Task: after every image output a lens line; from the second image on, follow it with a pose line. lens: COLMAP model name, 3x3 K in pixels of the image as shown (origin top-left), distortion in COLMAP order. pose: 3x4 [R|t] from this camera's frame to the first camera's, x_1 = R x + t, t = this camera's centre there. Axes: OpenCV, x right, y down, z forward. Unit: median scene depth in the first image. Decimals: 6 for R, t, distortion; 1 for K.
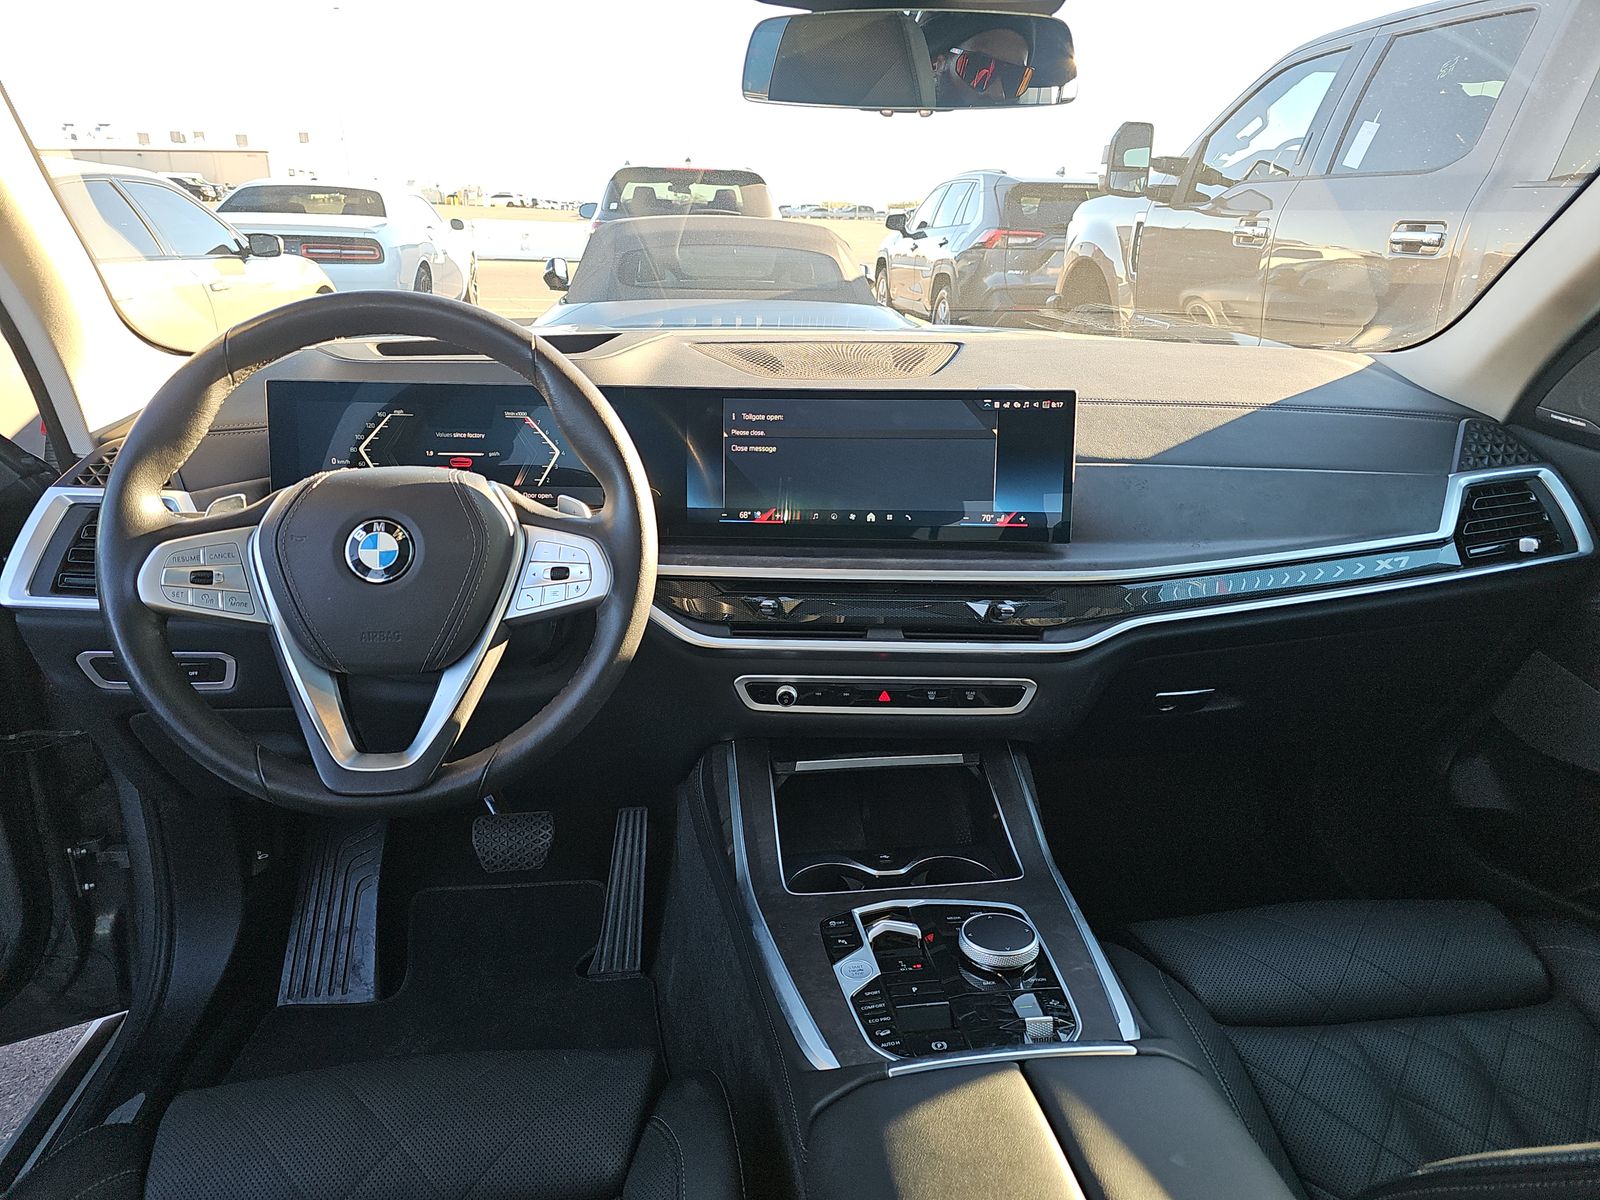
lens RADIAL K [[1069.7, 0, 816.6], [0, 1069.7, 595.9], [0, 0, 1]] dist [0.048030, -0.032464]
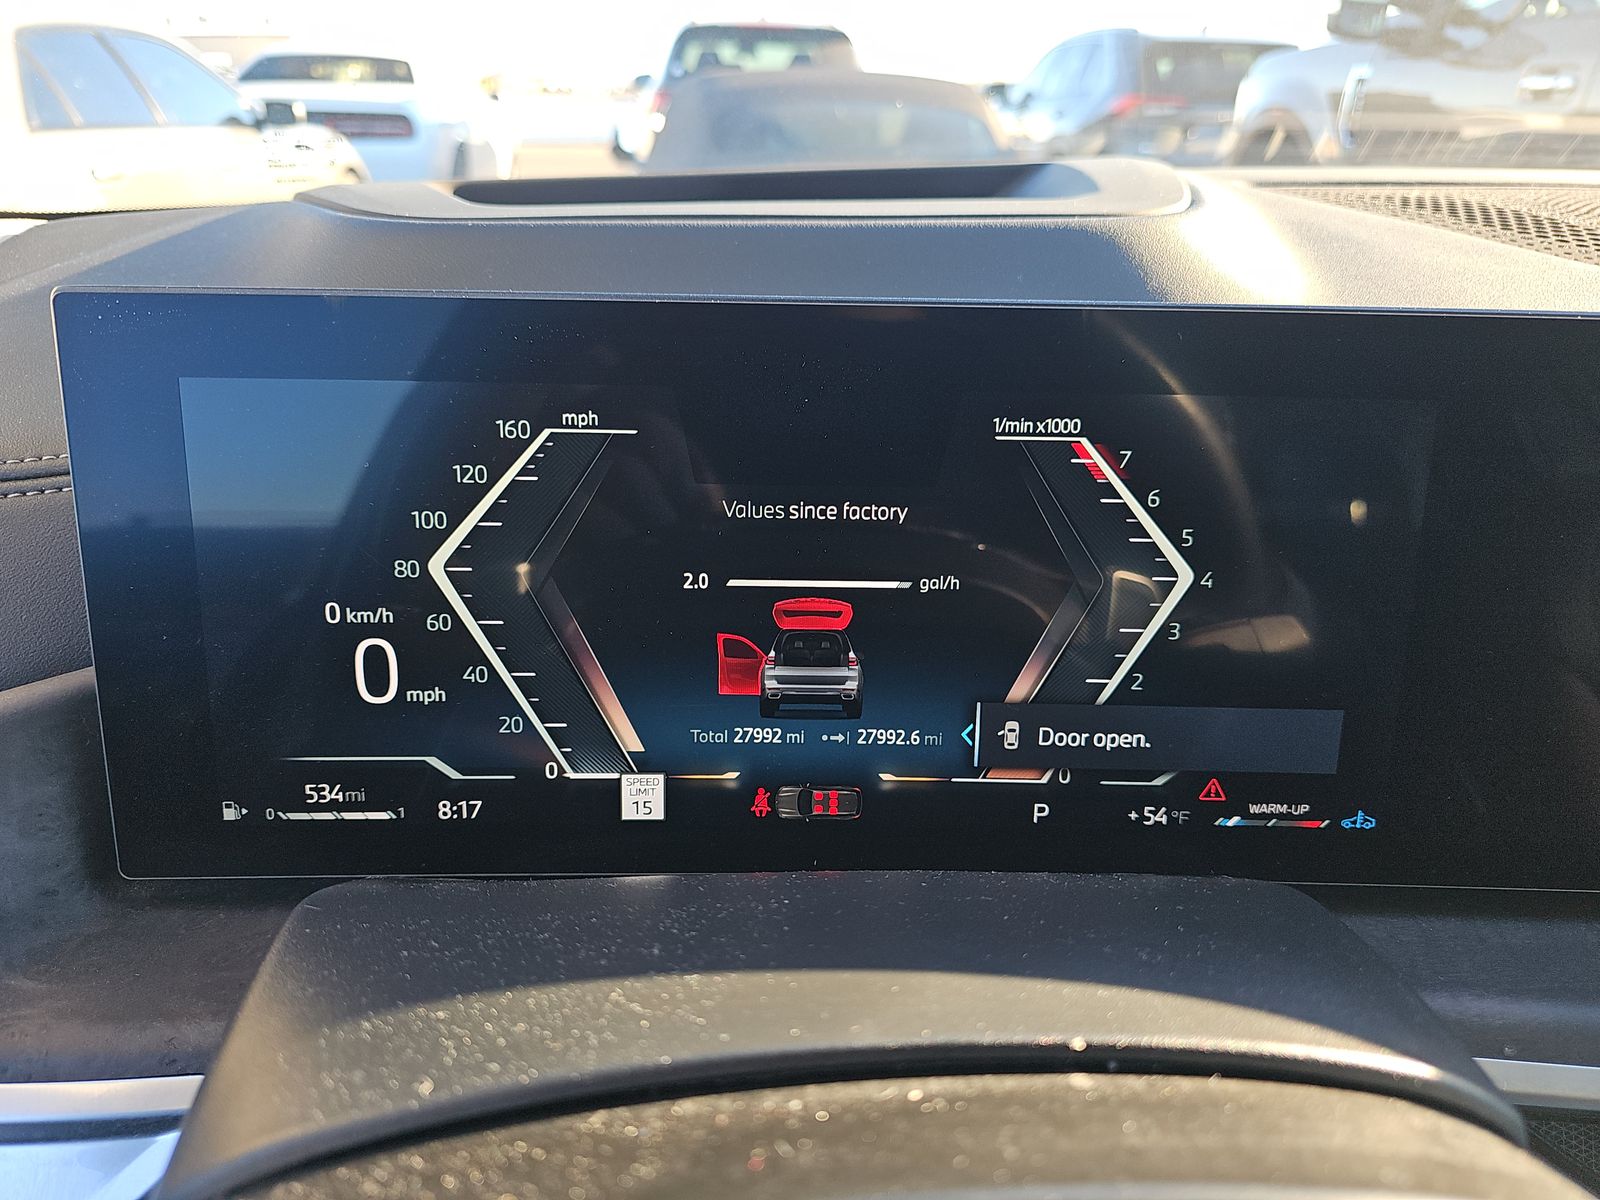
lens RADIAL K [[1069.7, 0, 799.0], [0, 1069.7, 589.1], [0, 0, 1]] dist [0.048030, -0.032464]
pose [[0.998890, 0.017797, -0.043613, -0.325706], [-0.014128, 0.996447, 0.083033, -0.152814], [0.044936, -0.082325, 0.995592, 0.751930]]
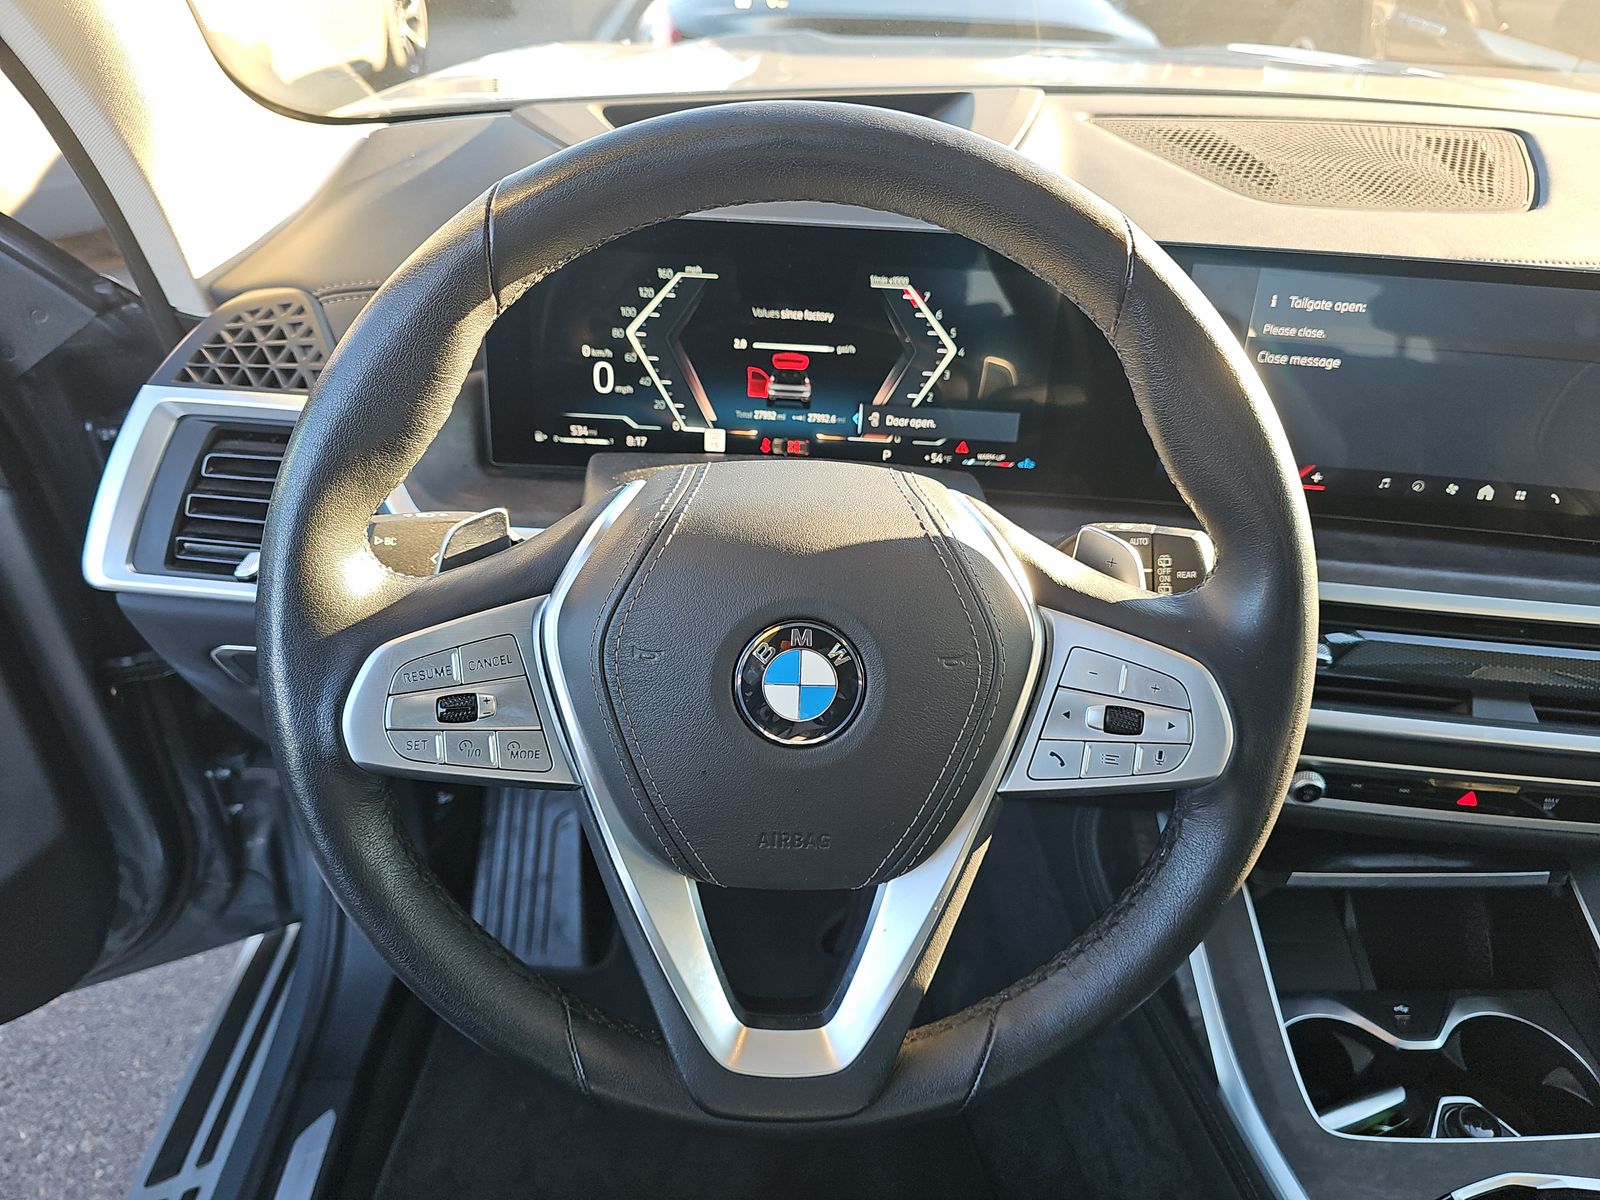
lens RADIAL K [[1069.7, 0, 795.5], [0, 1069.7, 597.7], [0, 0, 1]] dist [0.048030, -0.032464]
pose [[0.995030, 0.072811, -0.067930, -0.280212], [-0.052412, 0.962974, 0.264452, -0.156478], [0.084670, -0.259577, 0.962003, 0.398181]]
